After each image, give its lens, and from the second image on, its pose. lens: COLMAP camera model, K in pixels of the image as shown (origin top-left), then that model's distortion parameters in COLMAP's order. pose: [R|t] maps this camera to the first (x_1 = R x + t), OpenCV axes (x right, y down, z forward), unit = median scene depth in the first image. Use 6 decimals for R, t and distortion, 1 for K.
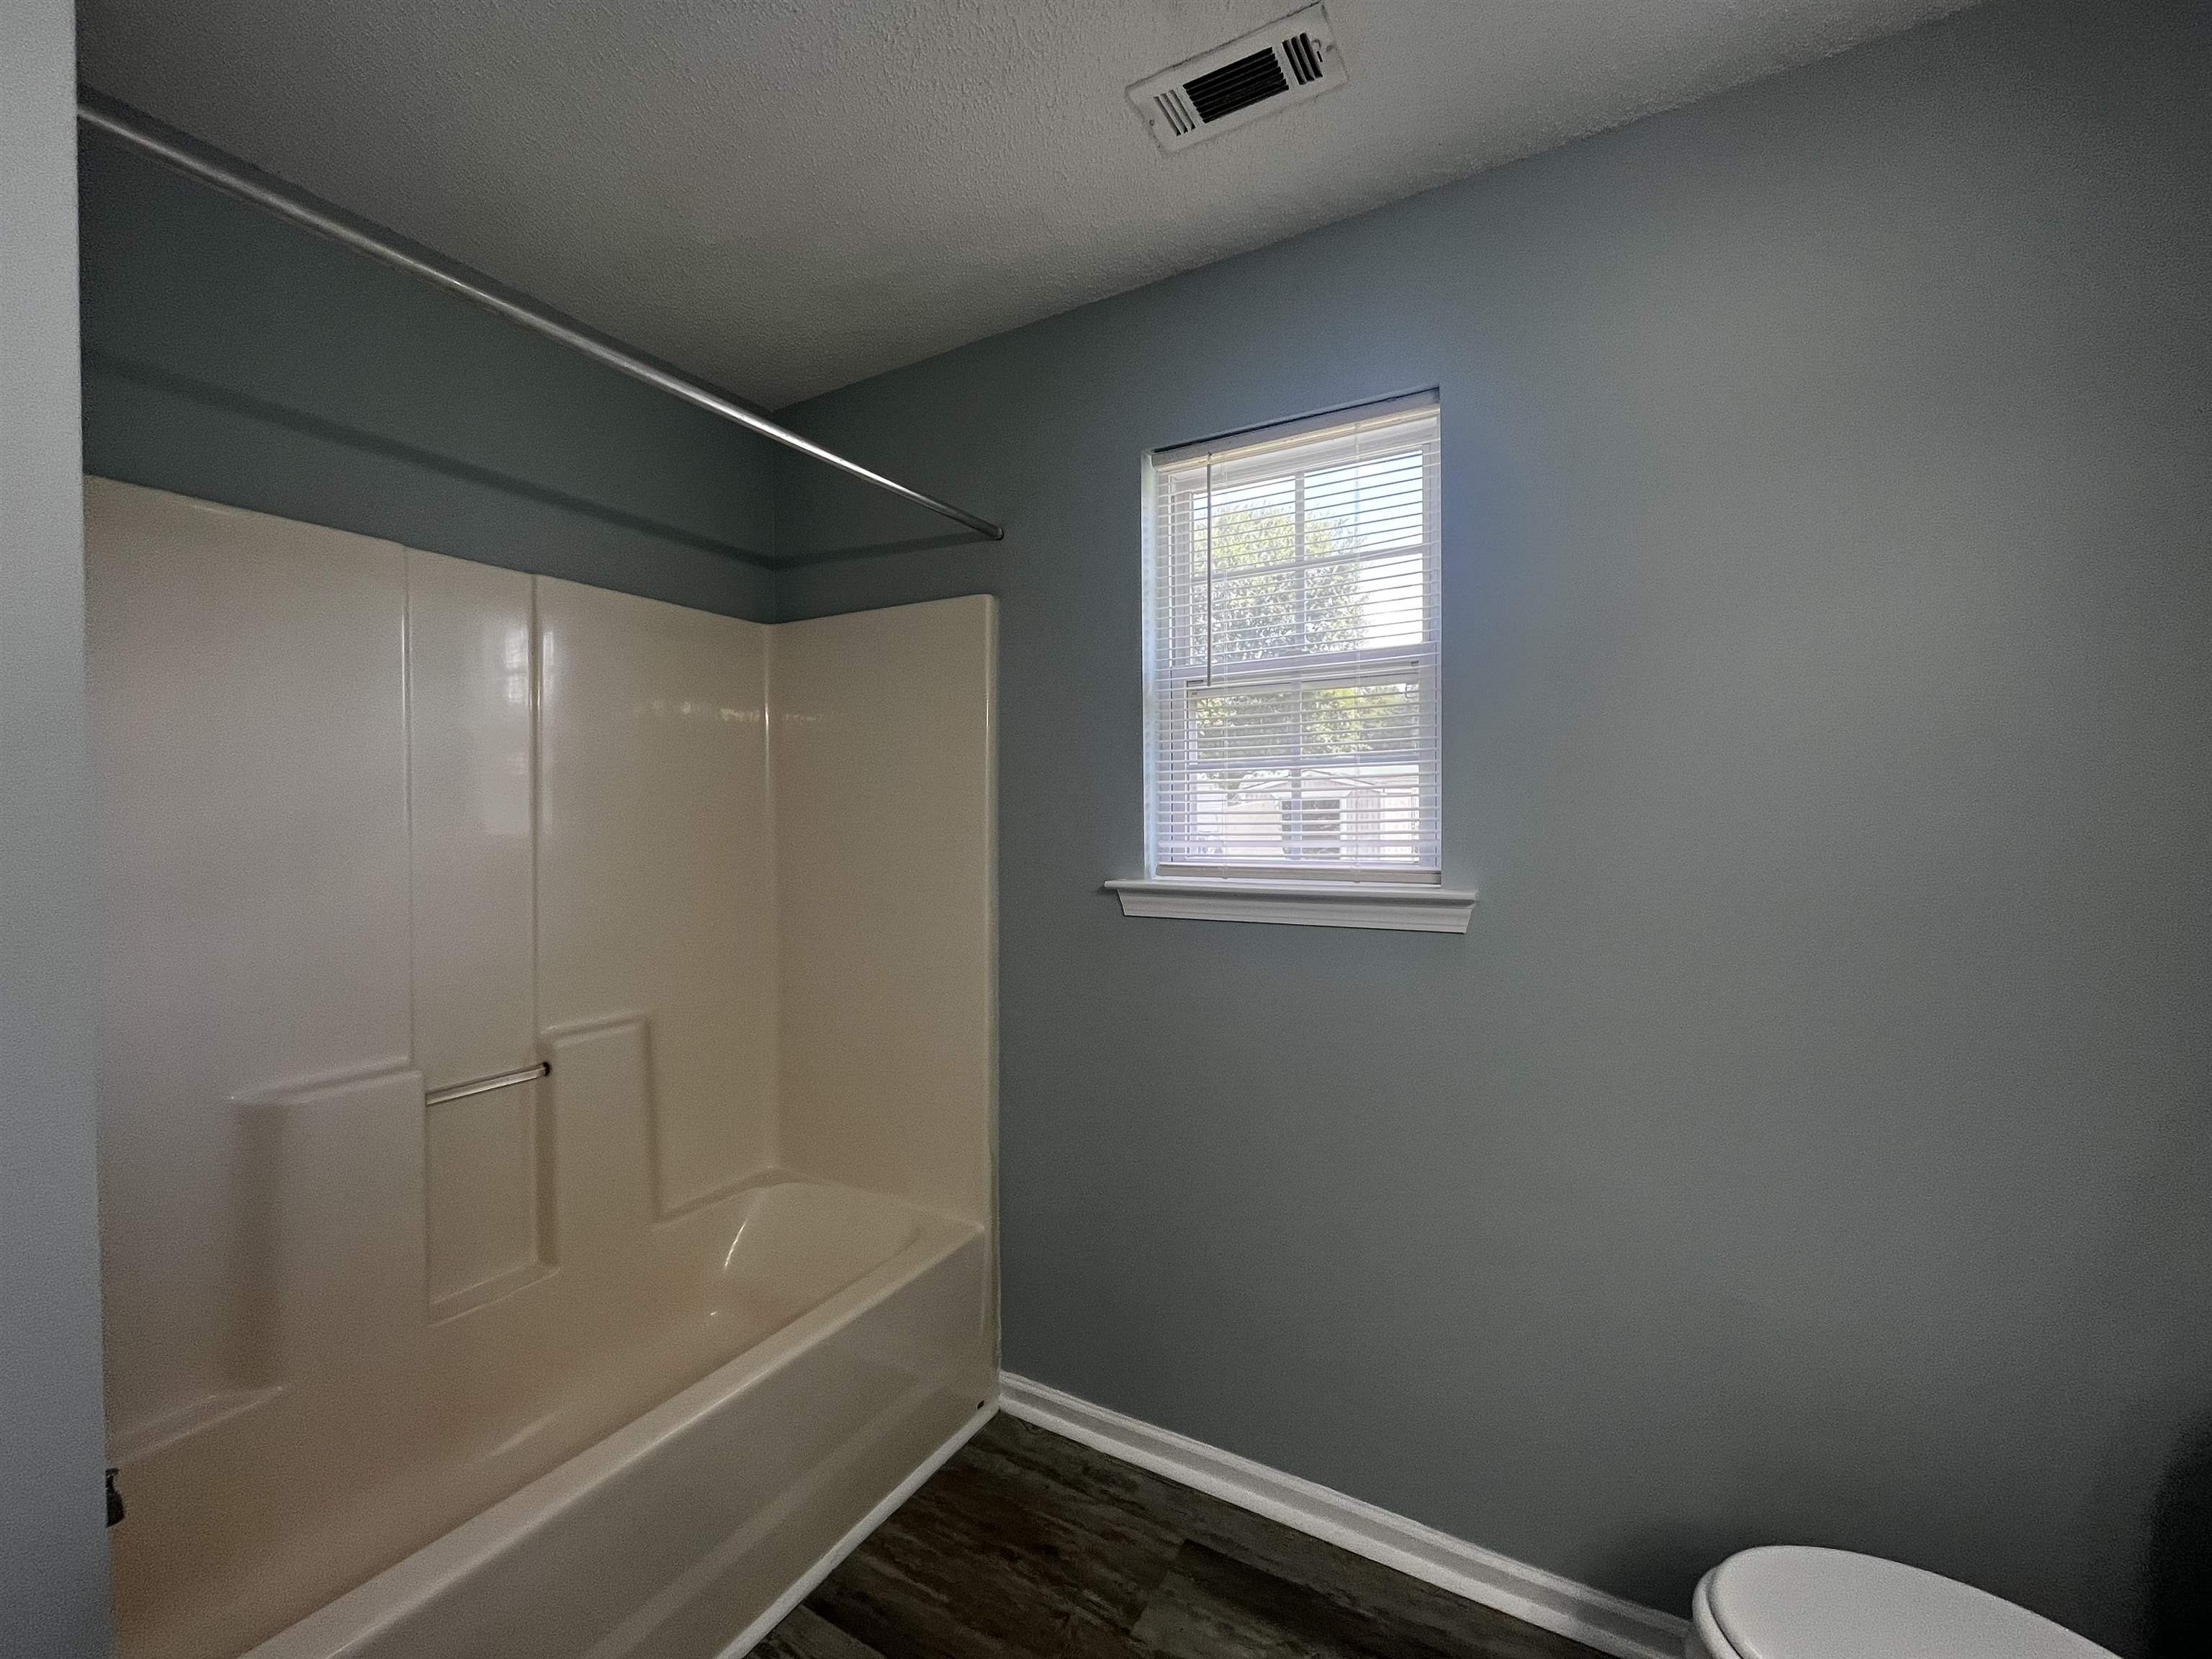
lens RADIAL K [[896.2, 0, 1104.9], [0, 896.2, 831.0], [0, 0, 1]] dist [-0.000833, -0.000556]
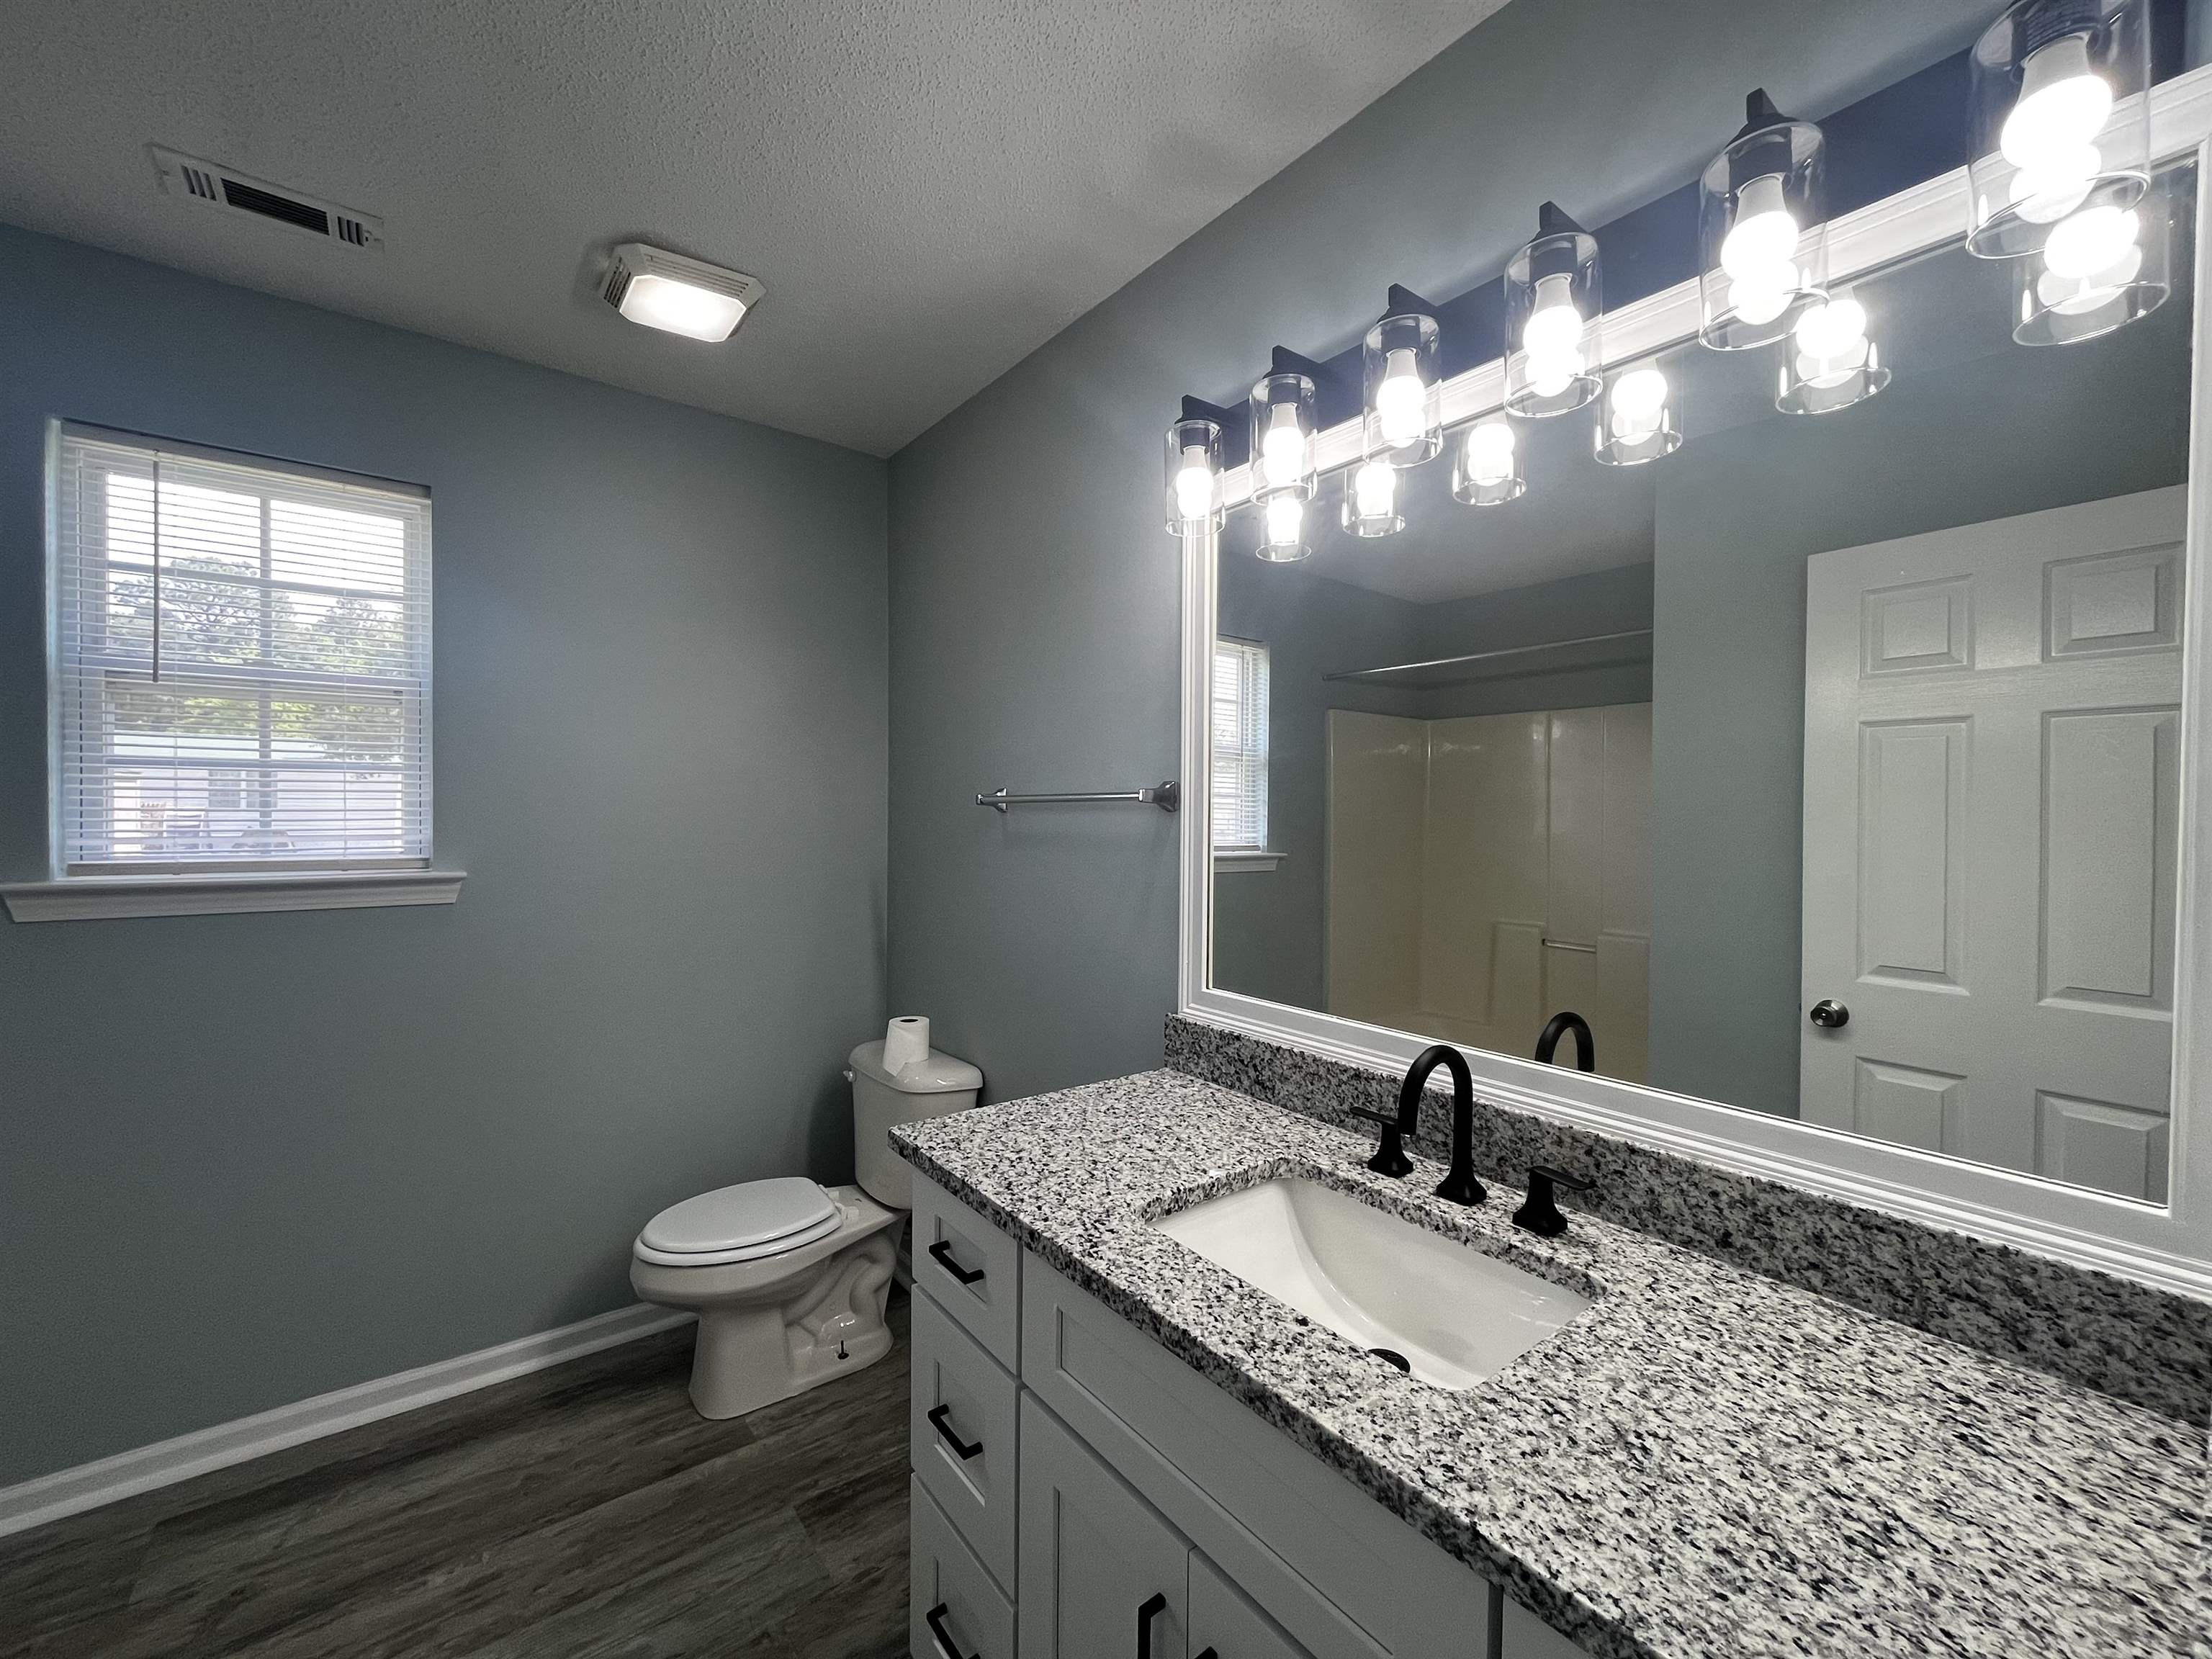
lens RADIAL K [[896.2, 0, 1104.9], [0, 896.2, 831.0], [0, 0, 1]] dist [-0.000833, -0.000556]
pose [[0.385902, -0.006369, 0.922518, -0.424410], [0.001292, 0.999979, 0.006363, -0.001588], [-0.922539, -0.001263, 0.385902, -0.385167]]
